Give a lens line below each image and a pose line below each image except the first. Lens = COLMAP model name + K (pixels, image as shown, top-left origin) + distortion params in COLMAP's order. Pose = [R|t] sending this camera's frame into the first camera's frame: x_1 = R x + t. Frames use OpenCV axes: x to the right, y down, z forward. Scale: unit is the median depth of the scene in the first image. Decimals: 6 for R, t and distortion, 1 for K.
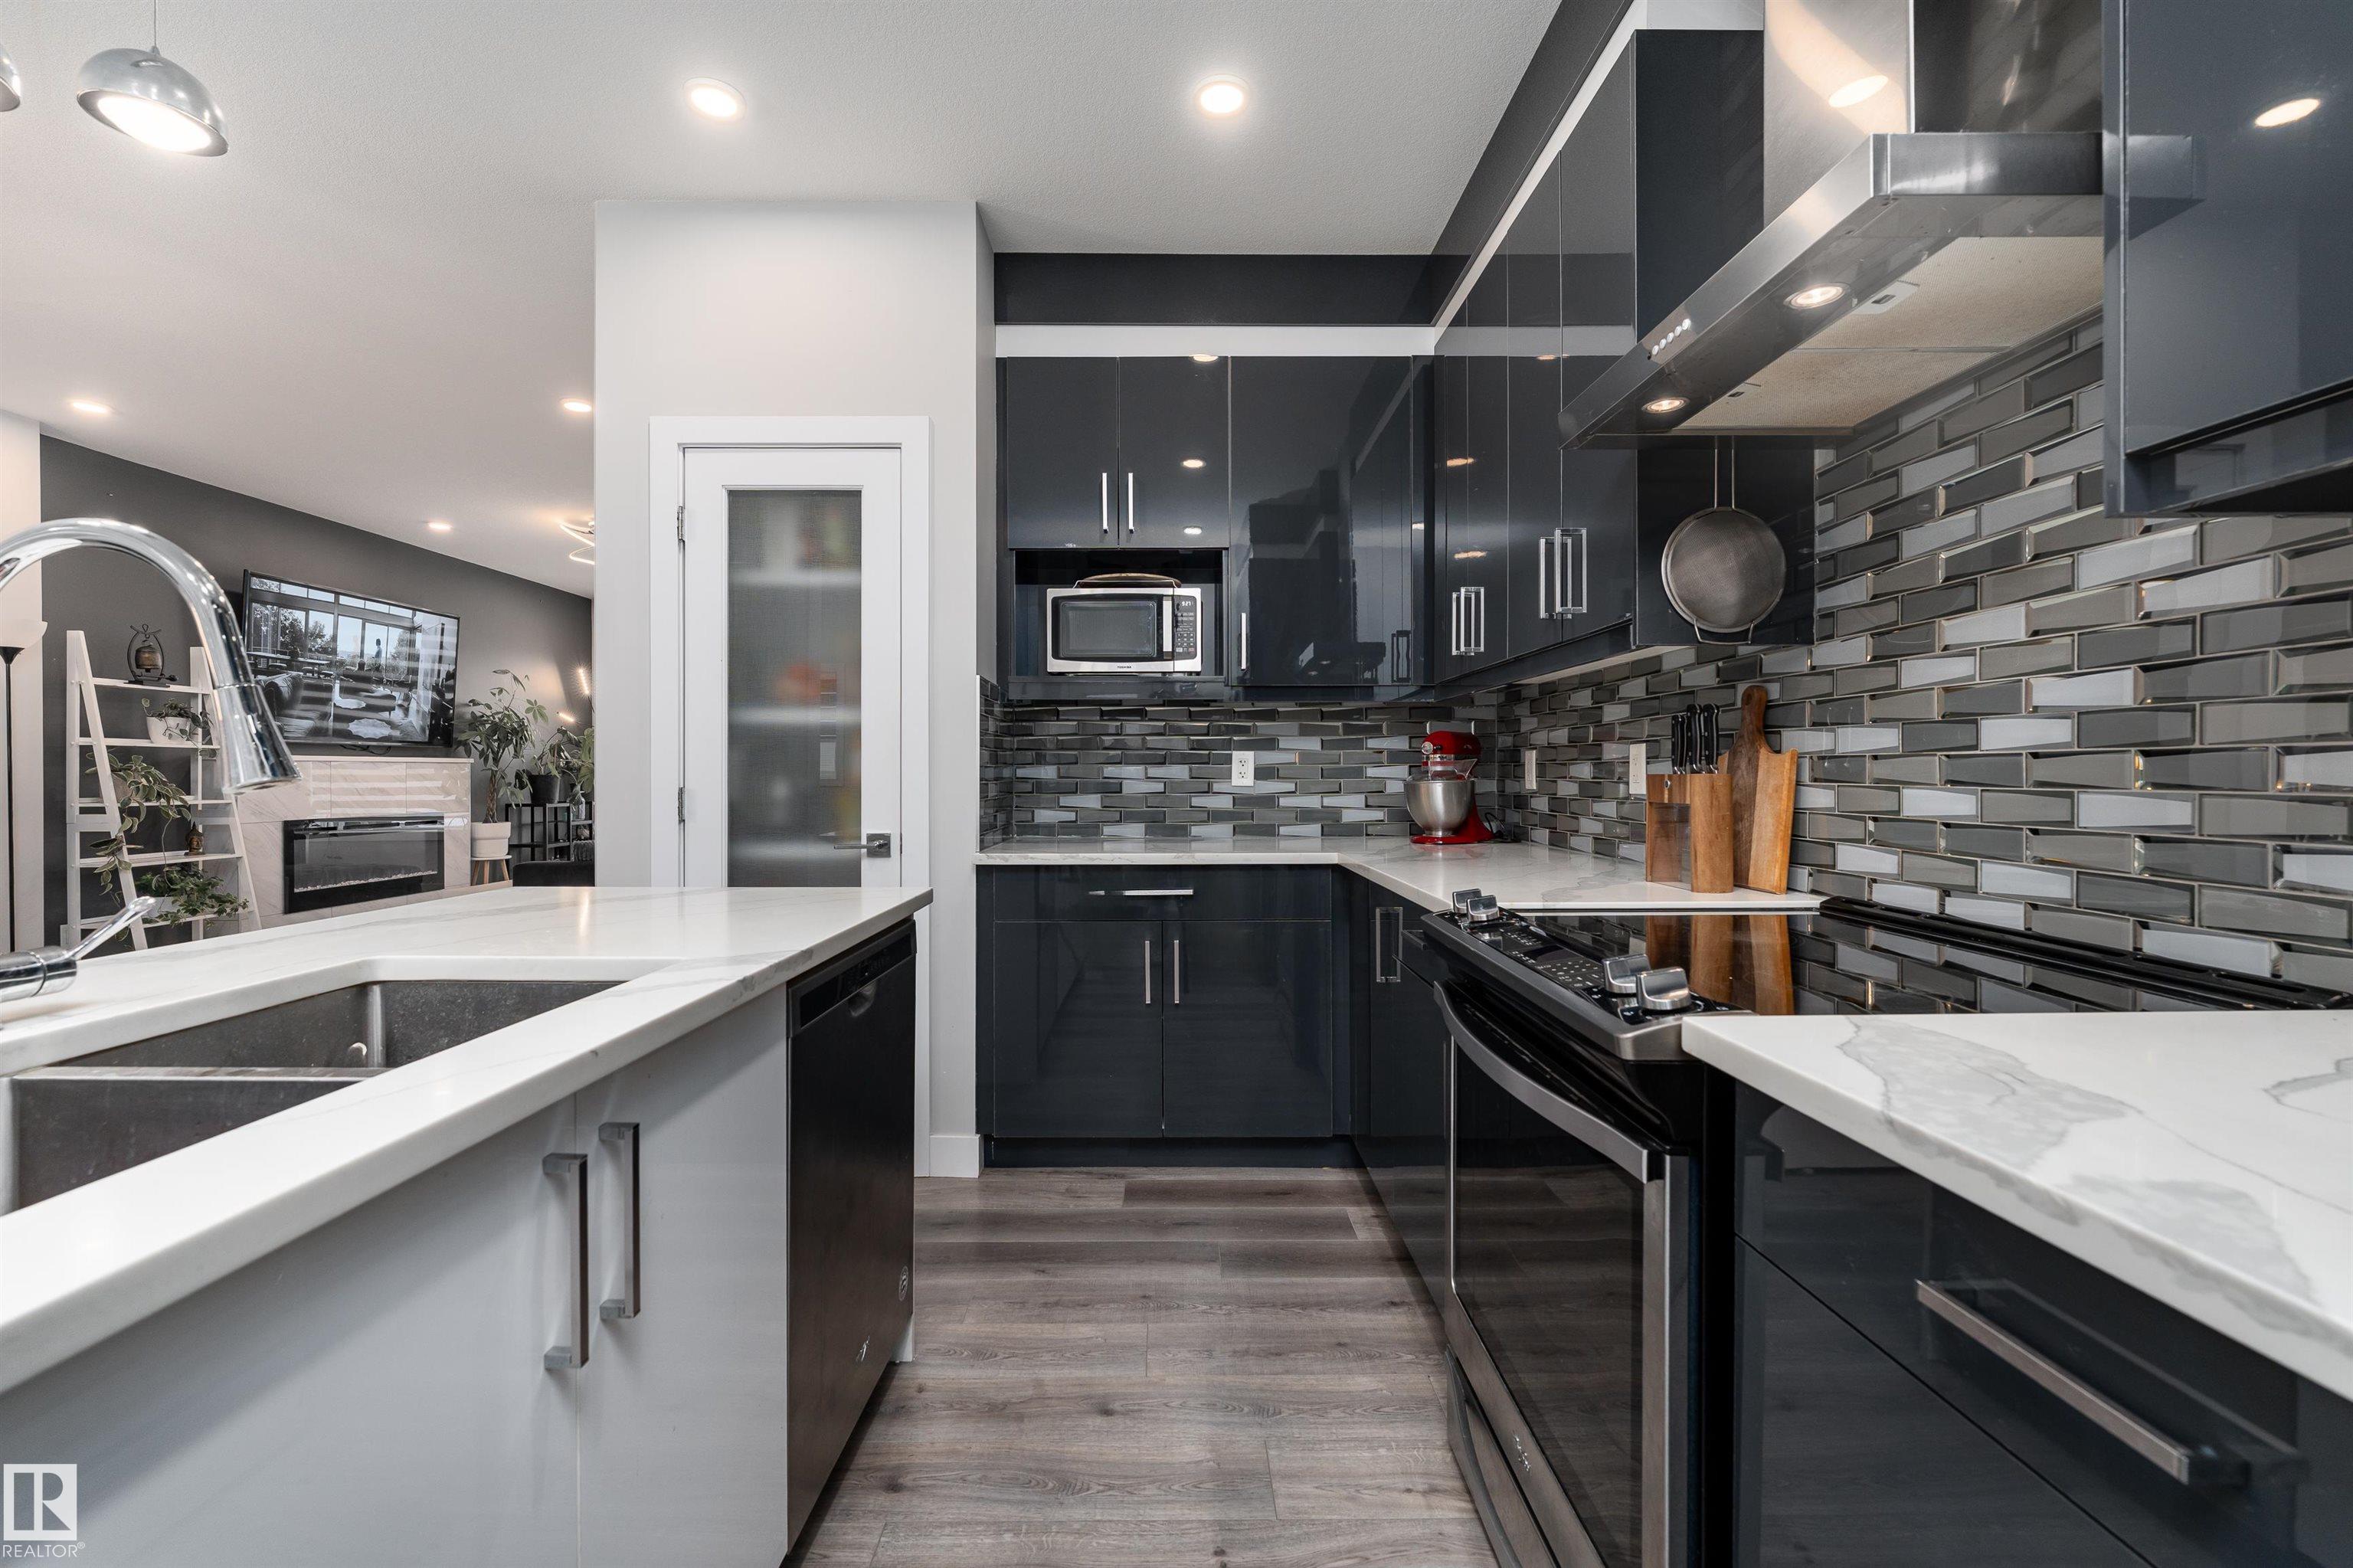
lens RADIAL K [[997.1, 0, 1167.4], [0, 997.1, 775.9], [0, 0, 1]] dist [0.001499, -0.001239]
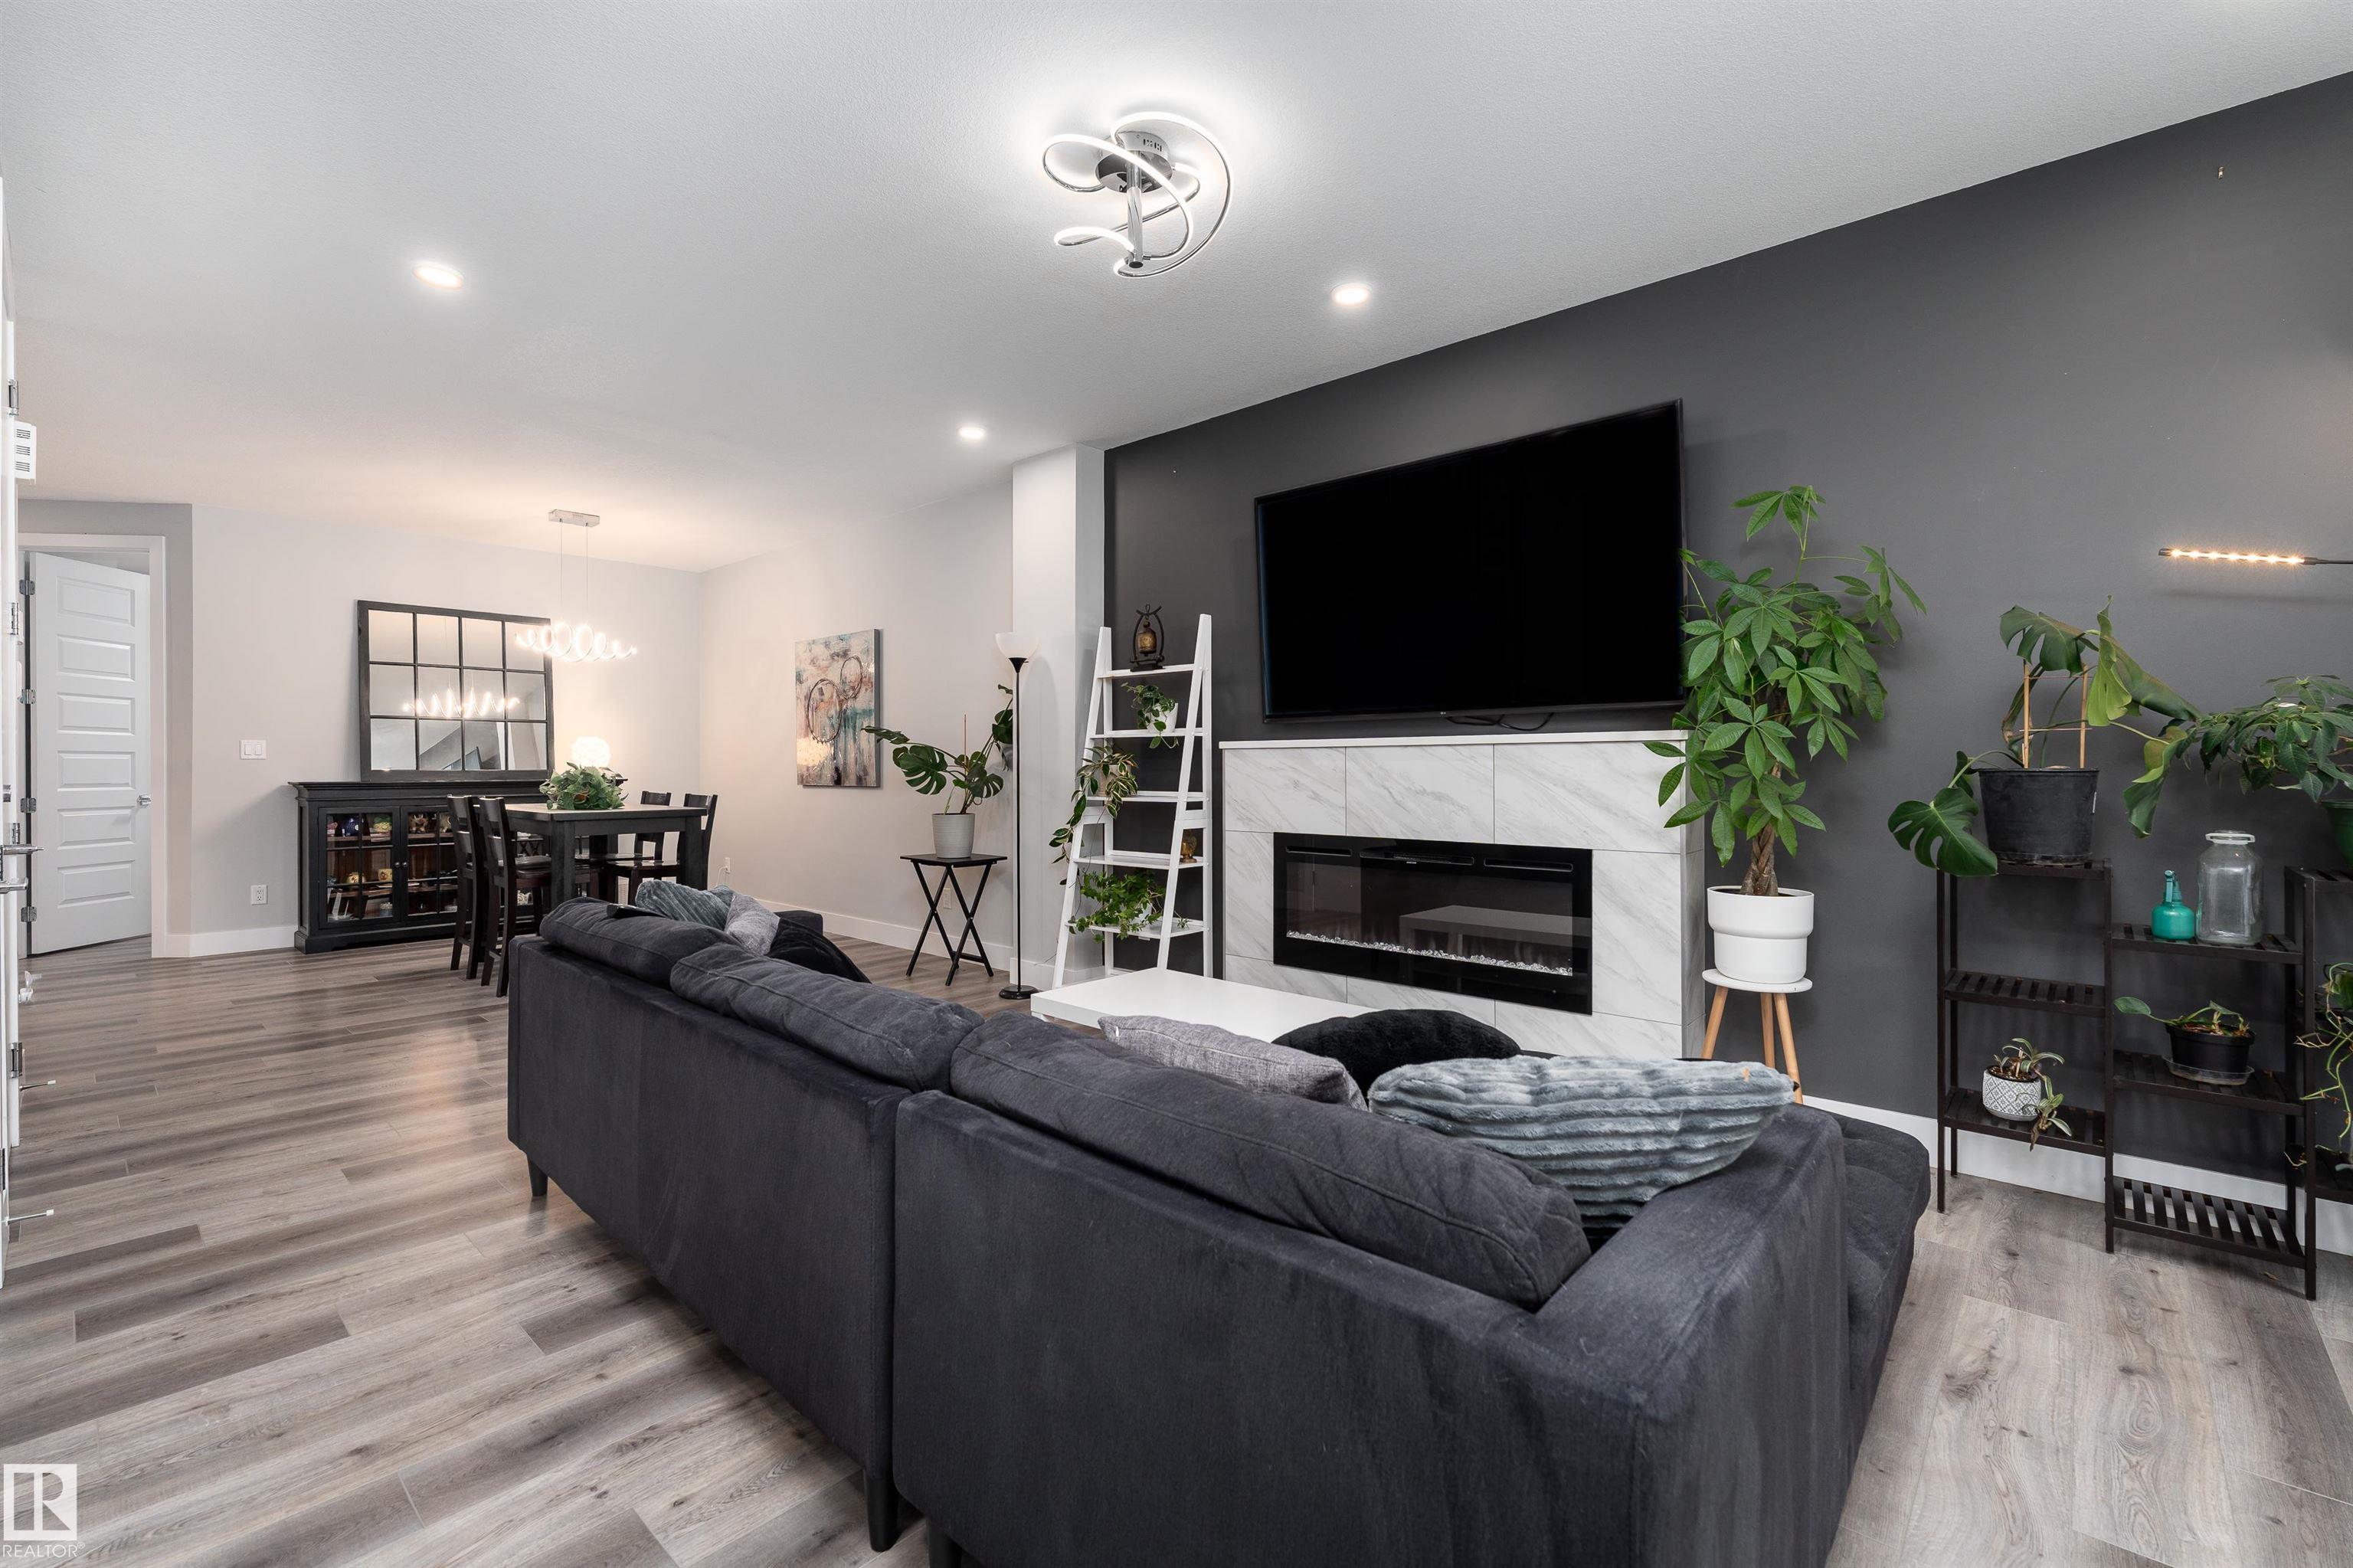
lens RADIAL K [[997.1, 0, 1170.0], [0, 997.1, 774.4], [0, 0, 1]] dist [0.001499, -0.001239]
pose [[-0.667460, 0.009844, -0.744580, -0.307872], [0.002067, 0.999933, 0.011368, -0.004812], [0.744643, 0.006049, -0.667436, 1.432510]]
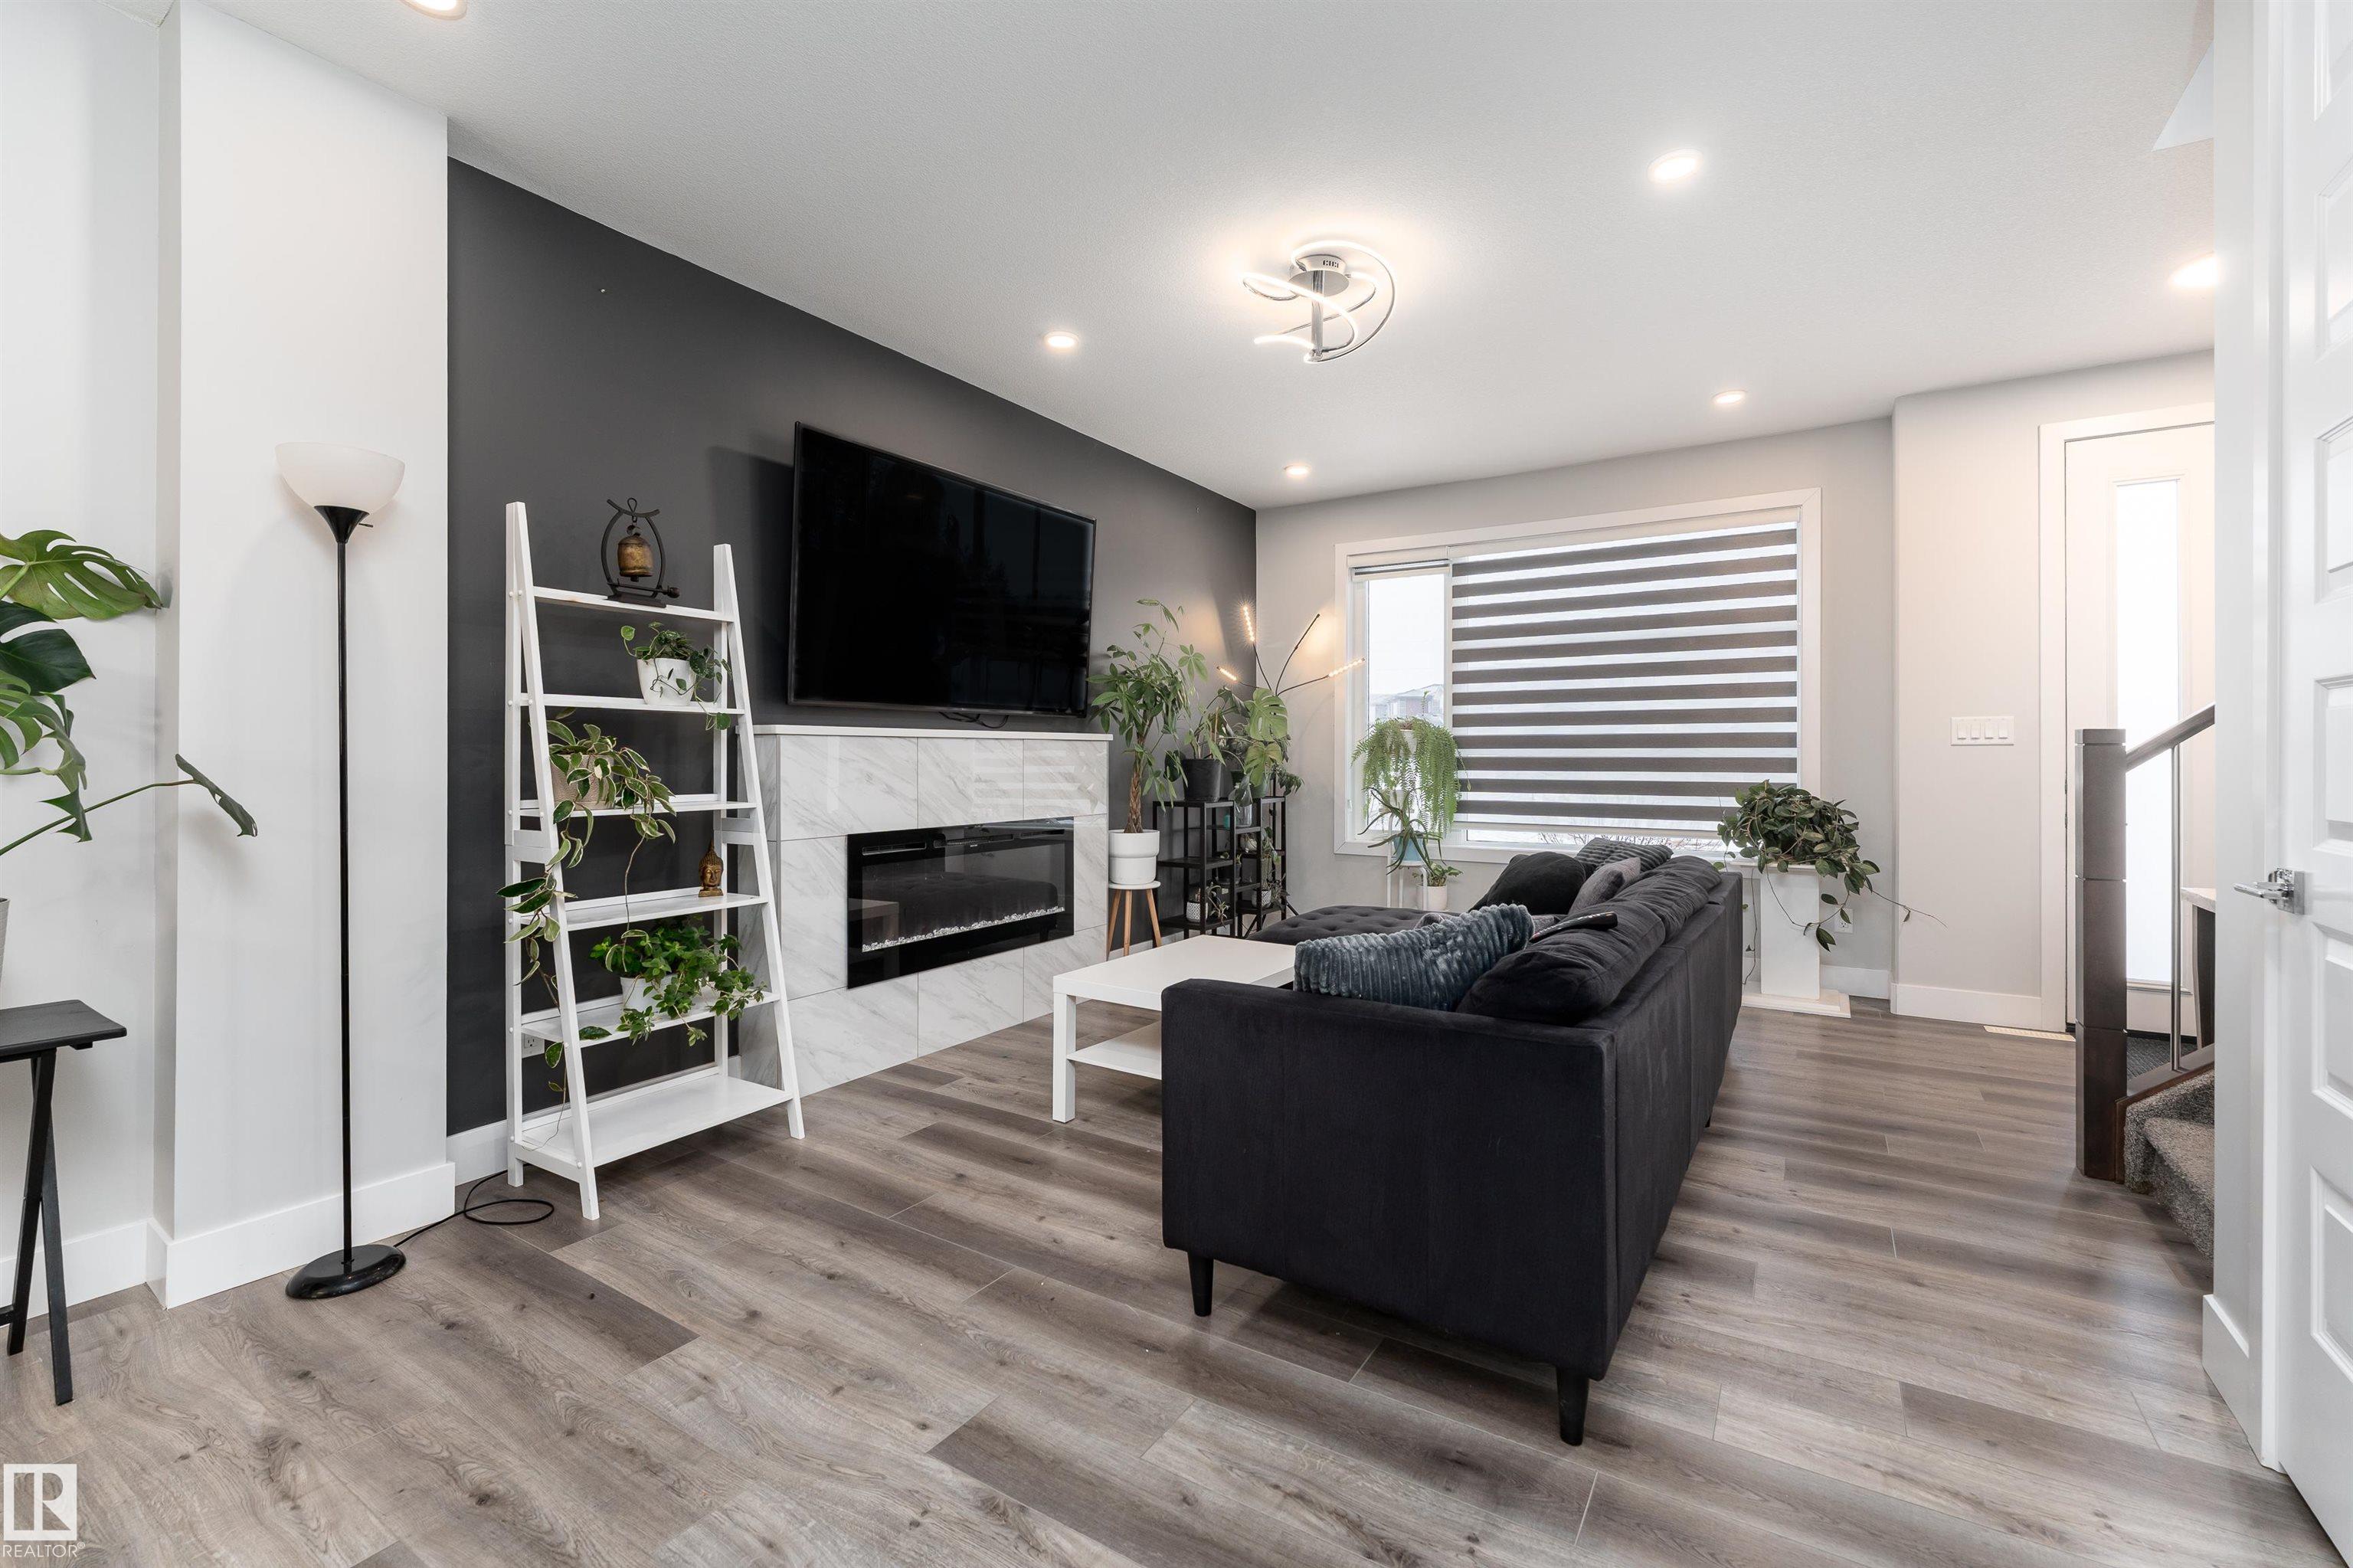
lens RADIAL K [[997.1, 0, 1163.8], [0, 997.1, 749.0], [0, 0, 1]] dist [0.001499, -0.001239]
pose [[0.837359, 0.000368, -0.546653, -0.395838], [-0.005072, 0.999962, -0.007096, -0.003820], [0.546630, 0.008714, 0.837329, 0.601852]]
